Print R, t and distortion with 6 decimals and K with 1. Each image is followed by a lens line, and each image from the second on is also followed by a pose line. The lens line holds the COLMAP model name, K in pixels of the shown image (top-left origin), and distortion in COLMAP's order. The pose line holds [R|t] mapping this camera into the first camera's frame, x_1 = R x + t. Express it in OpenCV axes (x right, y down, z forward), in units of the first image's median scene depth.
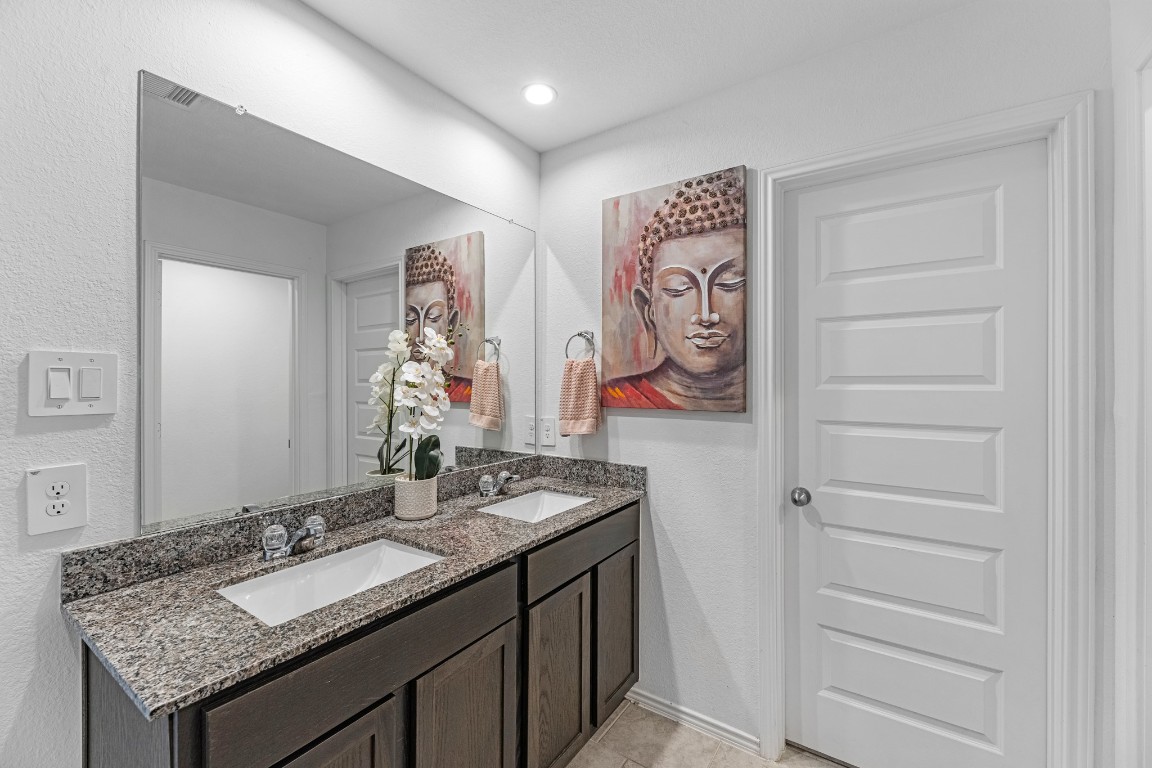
lens RADIAL K [[475.2, 0, 577.2], [0, 475.2, 378.5], [0, 0, 1]] dist [0.003334, -0.000518]
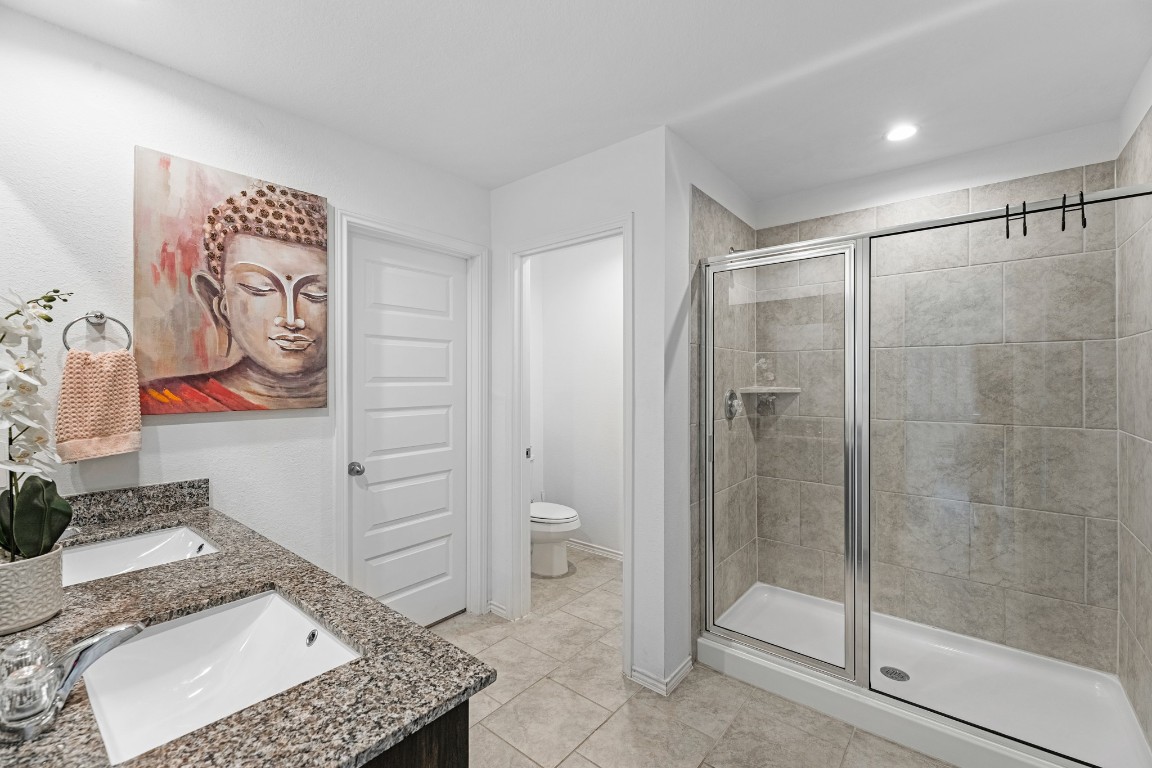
lens RADIAL K [[475.2, 0, 569.8], [0, 475.2, 382.1], [0, 0, 1]] dist [0.003334, -0.000518]
pose [[0.112099, -0.005990, 0.993679, -0.711024], [-0.000302, 0.999982, 0.006062, 0.001427], [-0.993697, -0.000980, 0.112096, 0.248505]]
